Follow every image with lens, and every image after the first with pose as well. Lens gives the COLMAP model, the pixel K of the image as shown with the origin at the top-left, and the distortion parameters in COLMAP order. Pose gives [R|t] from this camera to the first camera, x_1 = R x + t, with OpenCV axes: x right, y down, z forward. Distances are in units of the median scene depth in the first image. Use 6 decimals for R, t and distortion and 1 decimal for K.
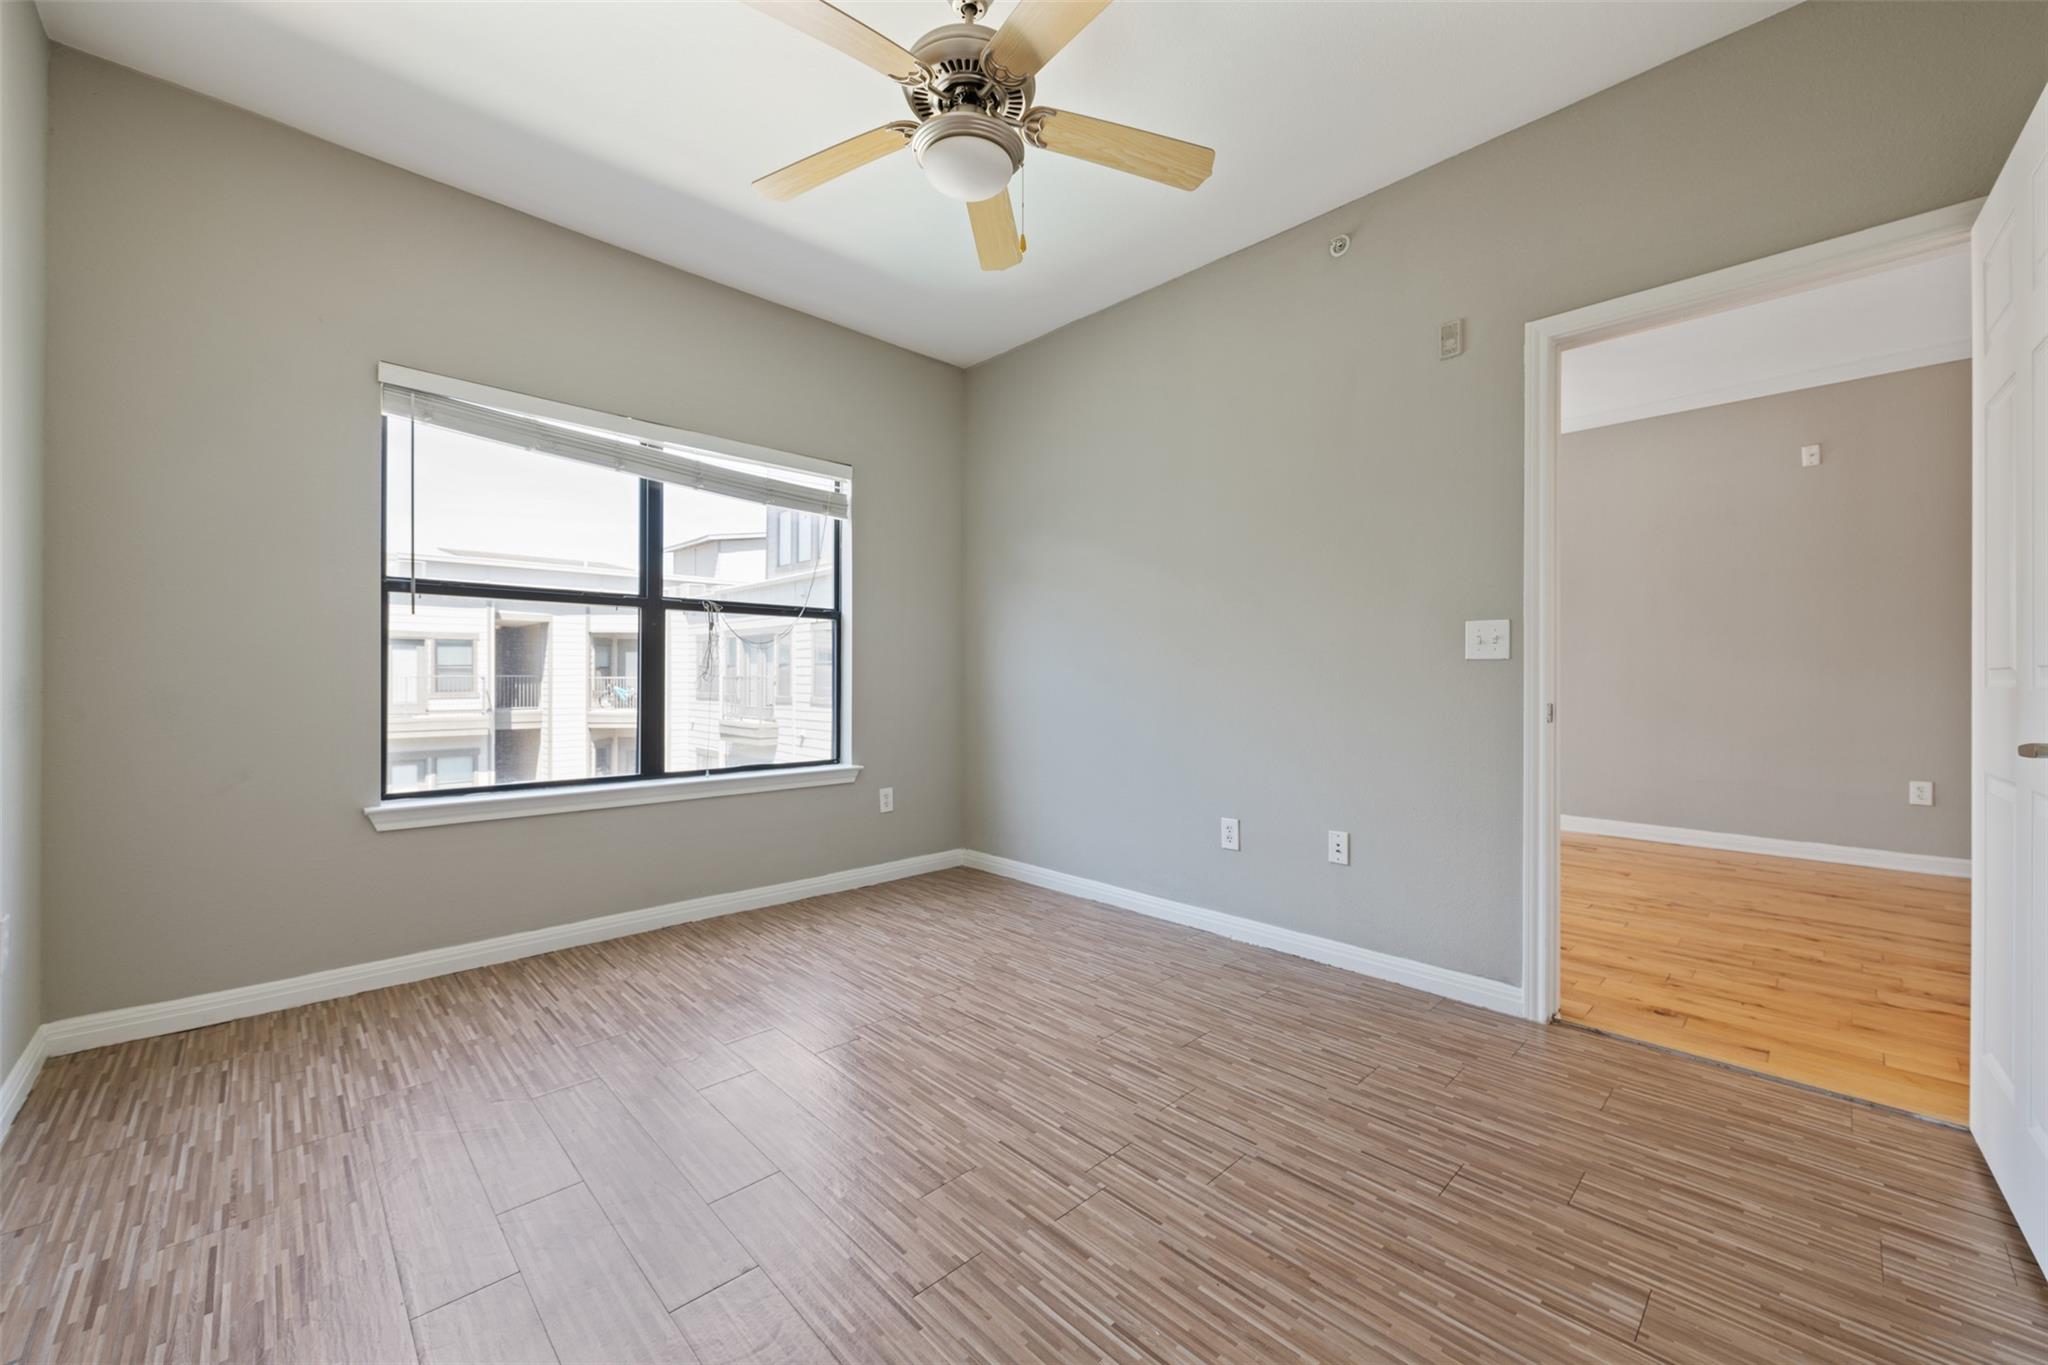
lens RADIAL K [[797.5, 0, 1041.3], [0, 797.5, 679.9], [0, 0, 1]] dist [0.003771, -0.002178]
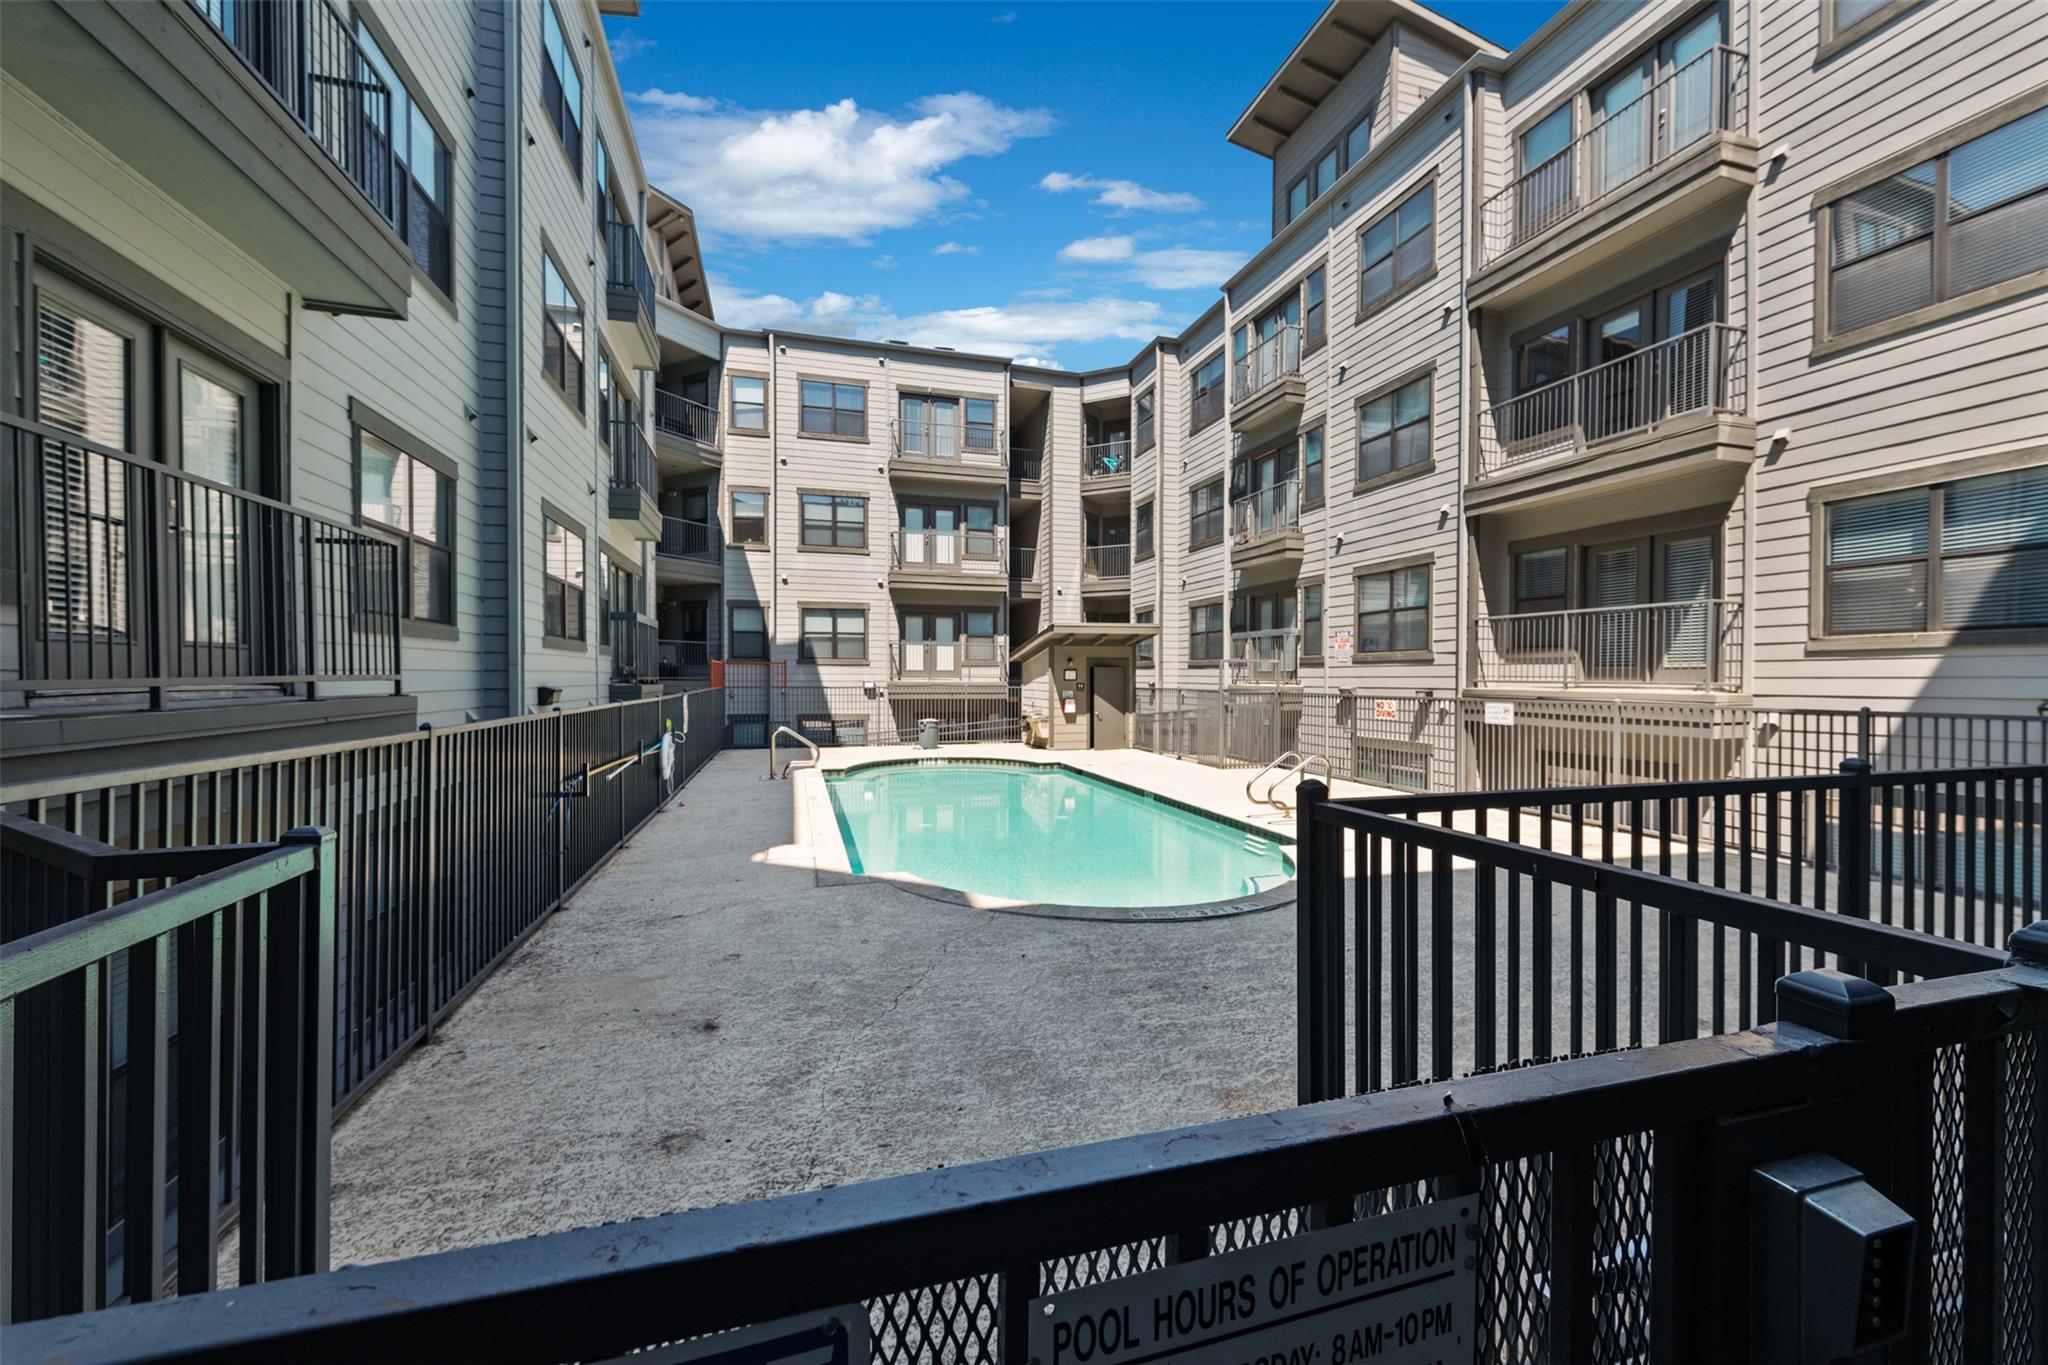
lens RADIAL K [[797.5, 0, 1030.6], [0, 797.5, 704.0], [0, 0, 1]] dist [0.003771, -0.002178]
pose [[0.889144, 0.005095, -0.457599, -1.223393], [-0.004312, 0.999987, 0.002756, 2.688902], [0.457608, -0.000477, 0.889154, 0.360660]]
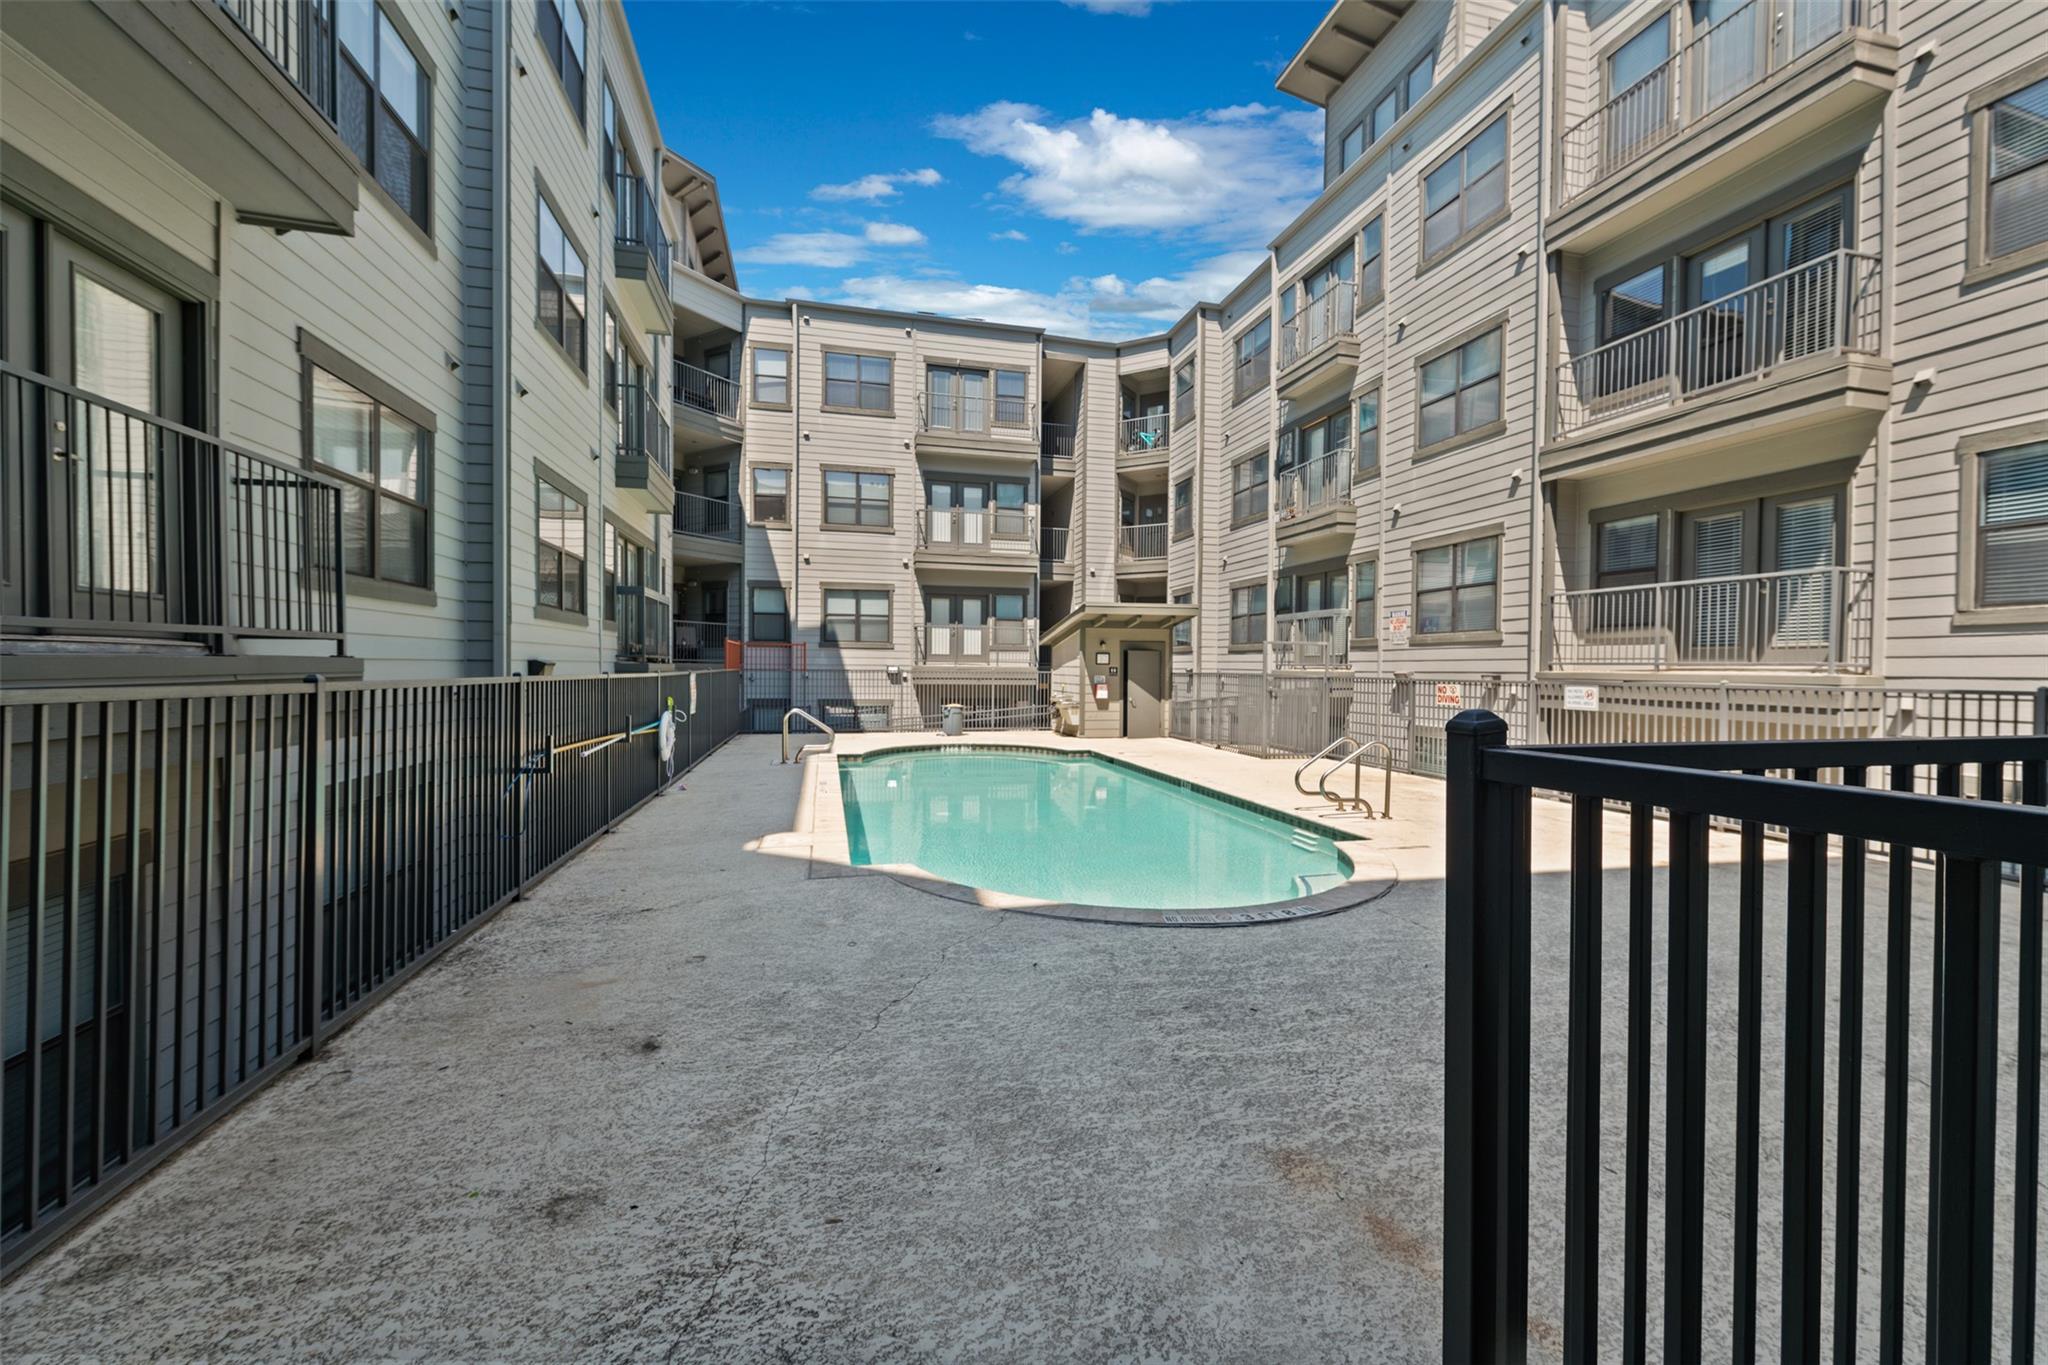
lens RADIAL K [[797.5, 0, 1033.0], [0, 797.5, 700.7], [0, 0, 1]] dist [0.003771, -0.002178]
pose [[0.869002, 0.013156, -0.494633, -1.345062], [-0.012065, 0.999913, 0.005397, 2.768945], [0.494661, 0.001278, 0.869085, 0.711757]]
